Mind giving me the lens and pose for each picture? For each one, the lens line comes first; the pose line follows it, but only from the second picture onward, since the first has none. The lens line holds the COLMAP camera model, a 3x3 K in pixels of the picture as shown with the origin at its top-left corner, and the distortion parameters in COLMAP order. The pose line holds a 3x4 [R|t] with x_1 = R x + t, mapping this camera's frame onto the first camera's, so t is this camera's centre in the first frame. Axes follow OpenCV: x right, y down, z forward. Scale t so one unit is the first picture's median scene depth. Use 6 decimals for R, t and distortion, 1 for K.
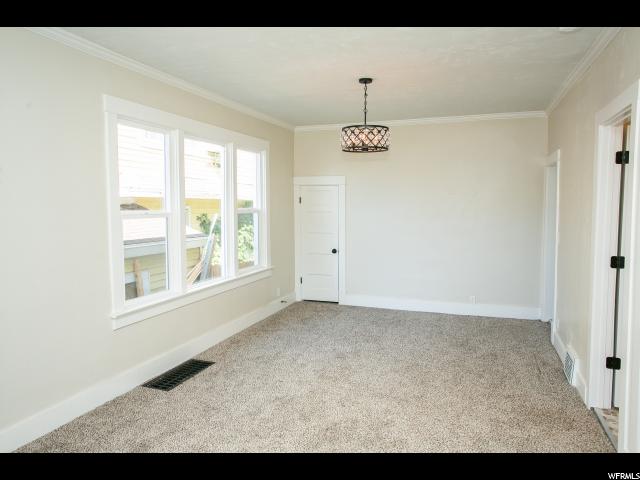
lens RADIAL K [[447.9, 0, 320.0], [0, 447.9, 240.0], [0, 0, 1]] dist [0.000699, 0.001160]
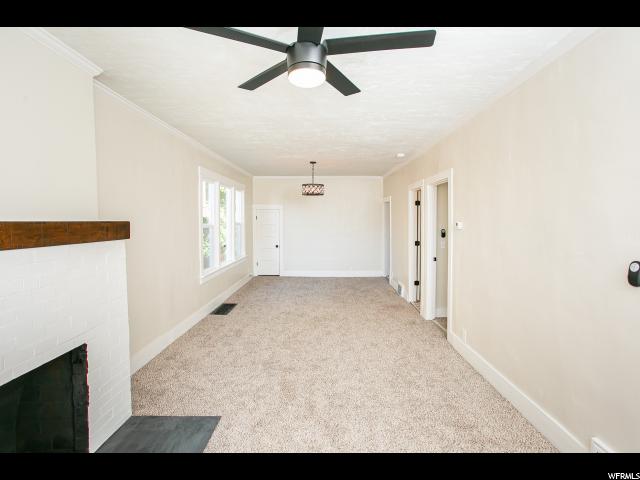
lens RADIAL K [[334.3, 0, 320.0], [0, 334.3, 240.0], [0, 0, 1]] dist [-0.000847, -0.000063]
pose [[0.942361, -0.016169, 0.334208, -0.361497], [0.021774, 0.999678, -0.013032, 0.028539], [-0.333889, 0.019558, 0.942409, -0.445661]]
